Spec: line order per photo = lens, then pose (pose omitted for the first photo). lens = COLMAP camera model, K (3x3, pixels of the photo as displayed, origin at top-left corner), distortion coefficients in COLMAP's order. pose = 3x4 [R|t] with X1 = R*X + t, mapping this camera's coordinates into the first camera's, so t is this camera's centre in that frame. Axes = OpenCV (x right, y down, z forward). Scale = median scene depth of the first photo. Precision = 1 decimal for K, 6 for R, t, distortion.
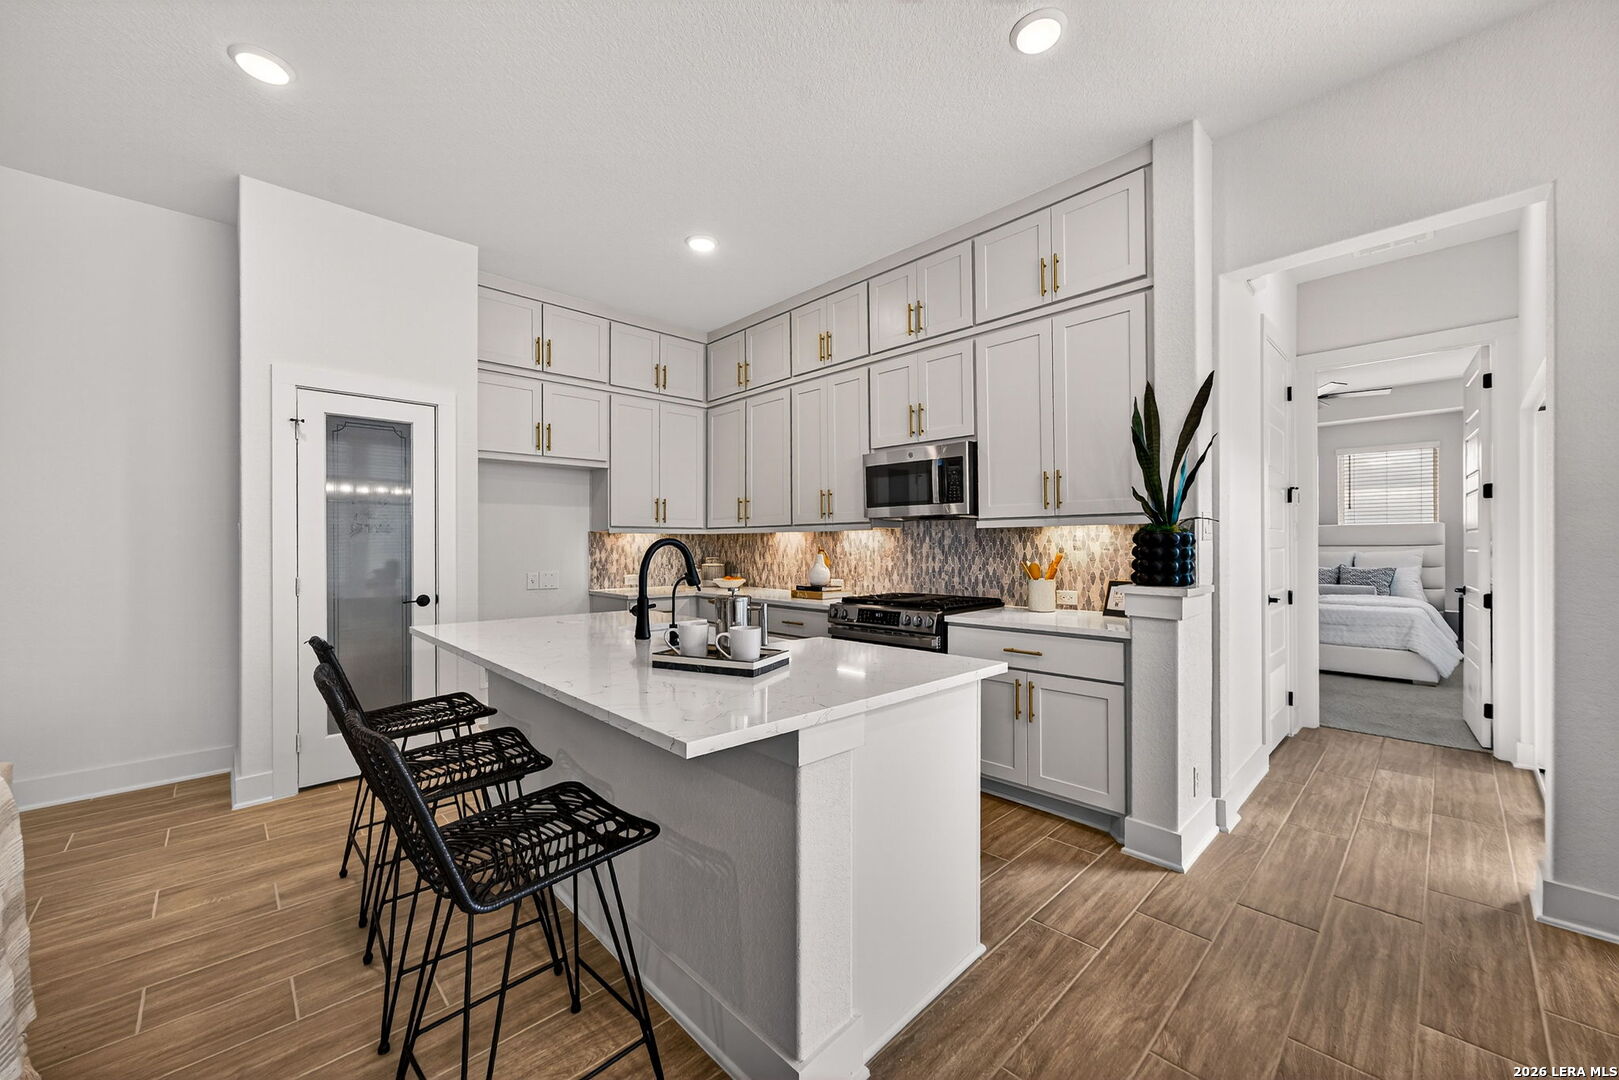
lens RADIAL K [[638.9, 0, 809.5], [0, 638.9, 540.0], [0, 0, 1]] dist [-0.001975, -0.000112]
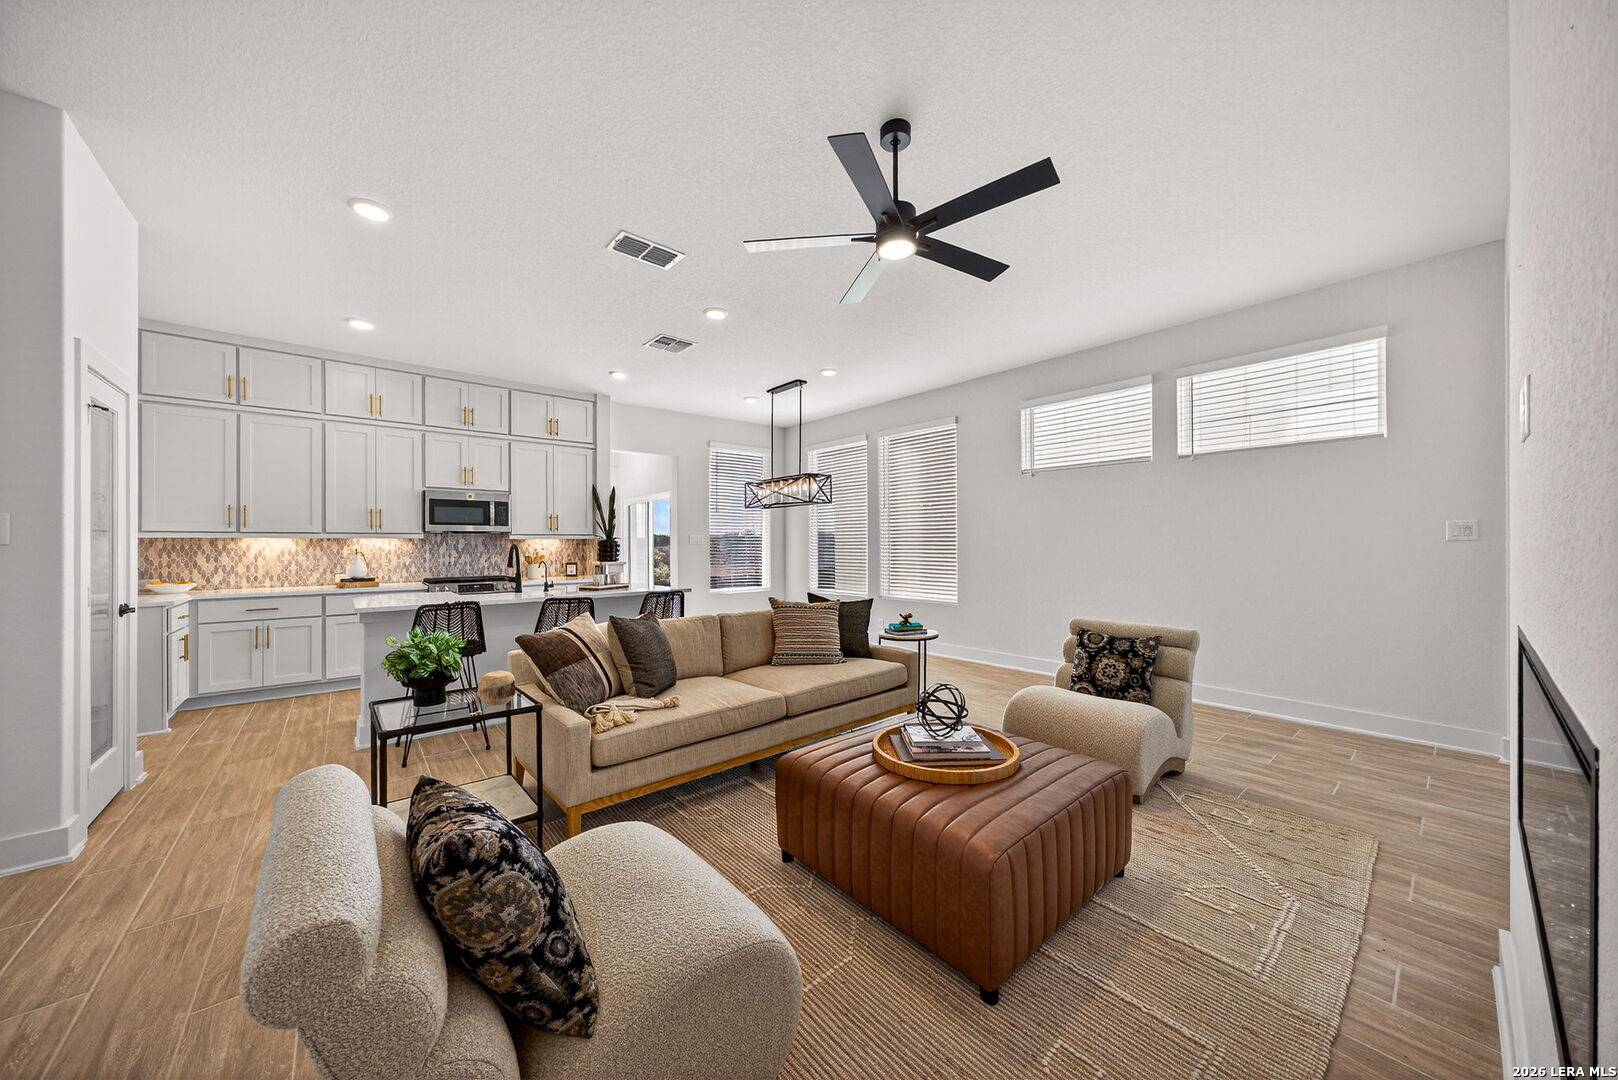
lens RADIAL K [[553.1, 0, 807.4], [0, 553.1, 547.4], [0, 0, 1]] dist [-0.001388, -0.000028]
pose [[0.067401, 0.002068, 0.997724, -1.174657], [0.000105, 0.999998, -0.002080, 0.009993], [-0.997726, 0.000245, 0.067400, -0.016899]]
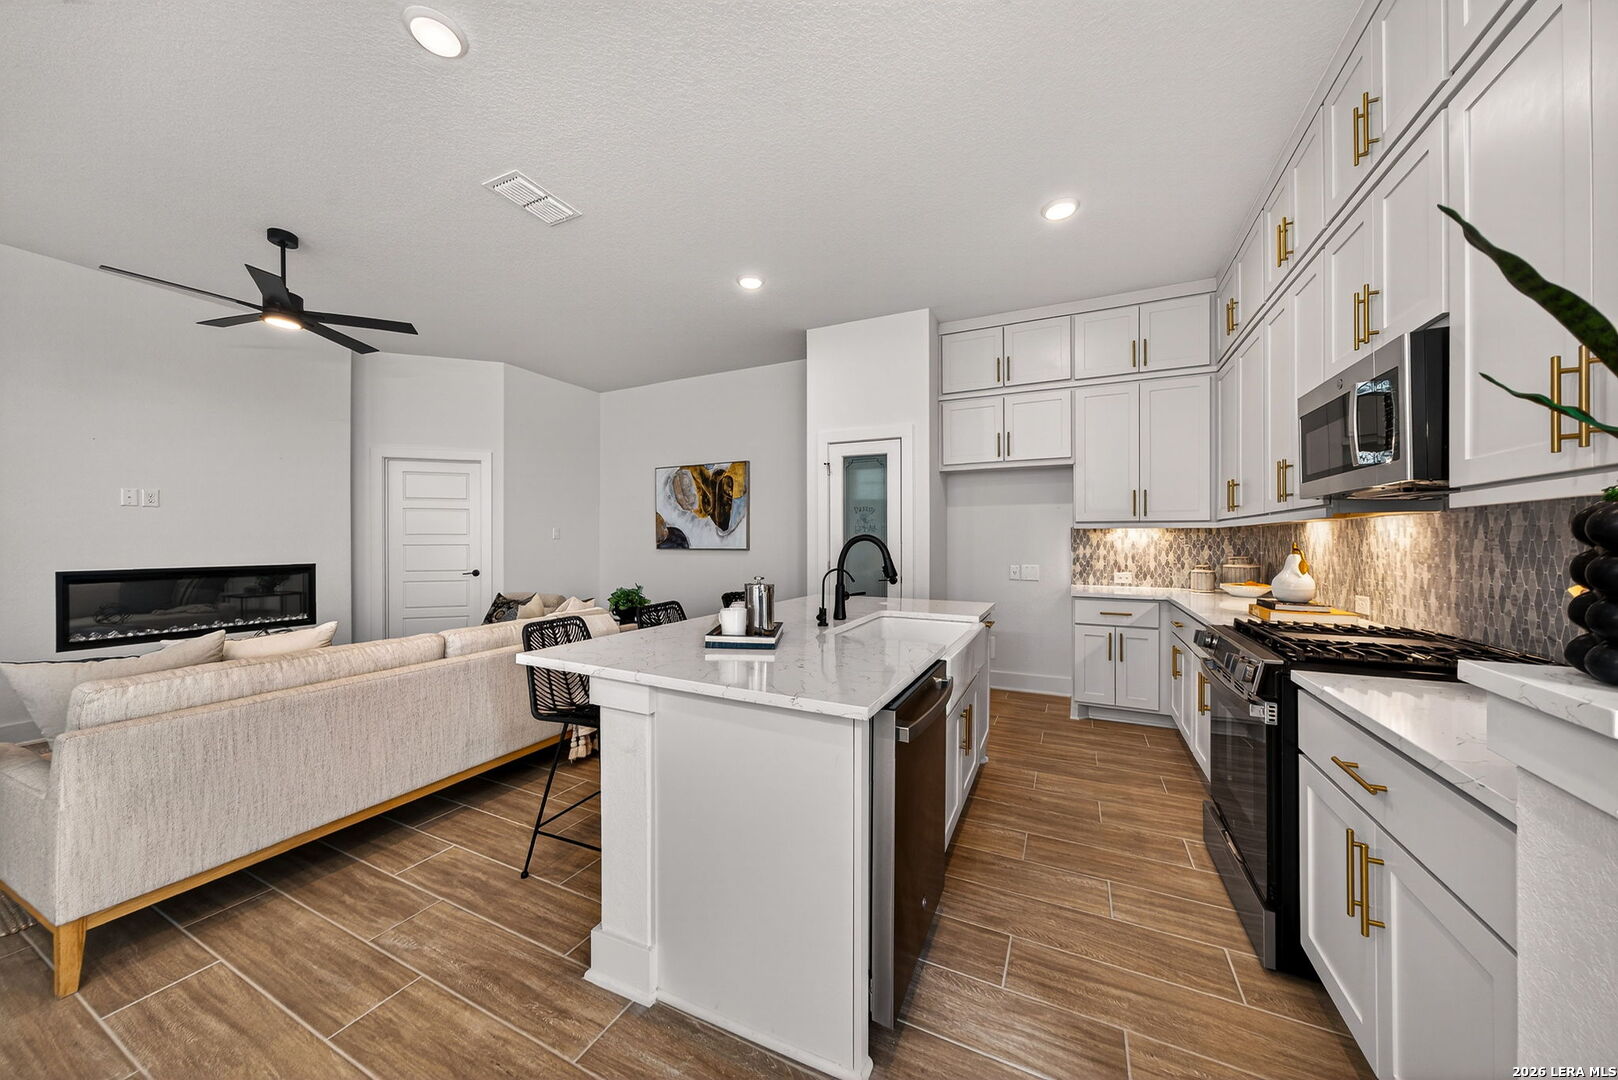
lens RADIAL K [[559.3, 0, 796.5], [0, 559.3, 541.8], [0, 0, 1]] dist [-0.031250, 0.012936]
pose [[0.338634, 0.005638, -0.940901, 0.416562], [0.004142, 0.999963, 0.007483, 0.001486], [0.940909, -0.006431, 0.338599, 0.349711]]
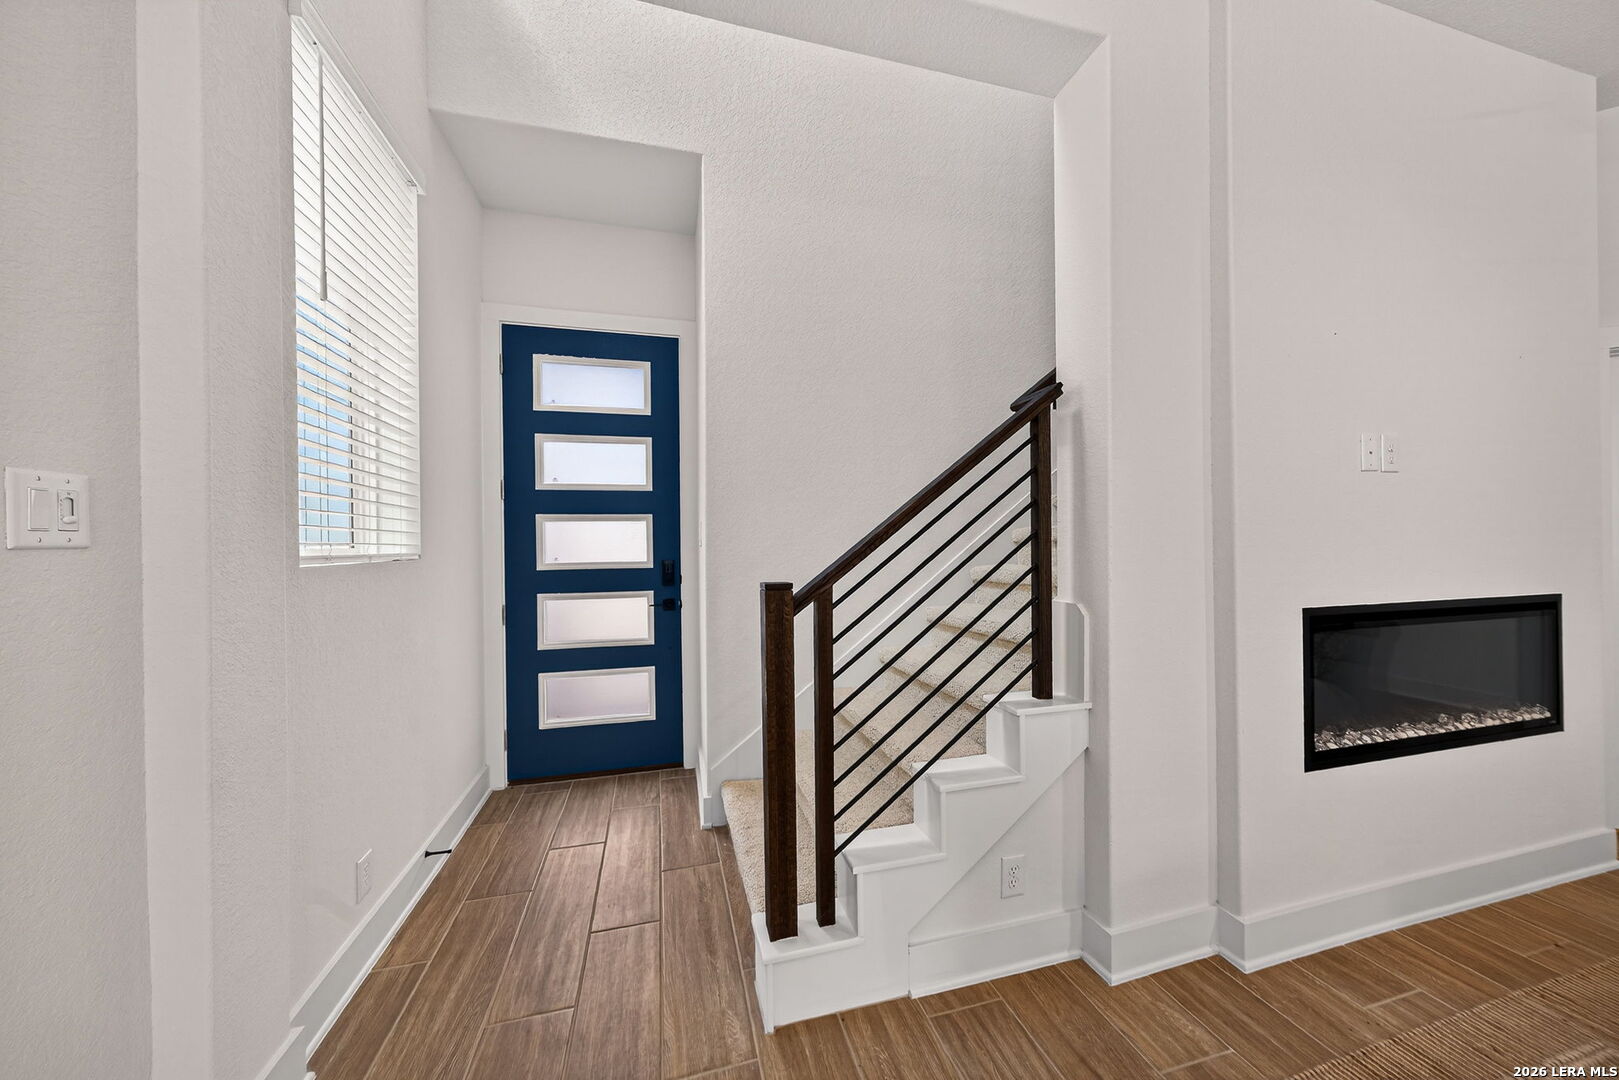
lens RADIAL K [[553.5, 0, 807.9], [0, 553.5, 547.4], [0, 0, 1]] dist [-0.001388, -0.000028]
pose [[-0.487385, 0.012494, -0.873098, -0.244634], [0.014623, 0.999874, 0.006145, -0.005266], [0.873065, -0.009773, -0.487506, -0.597386]]
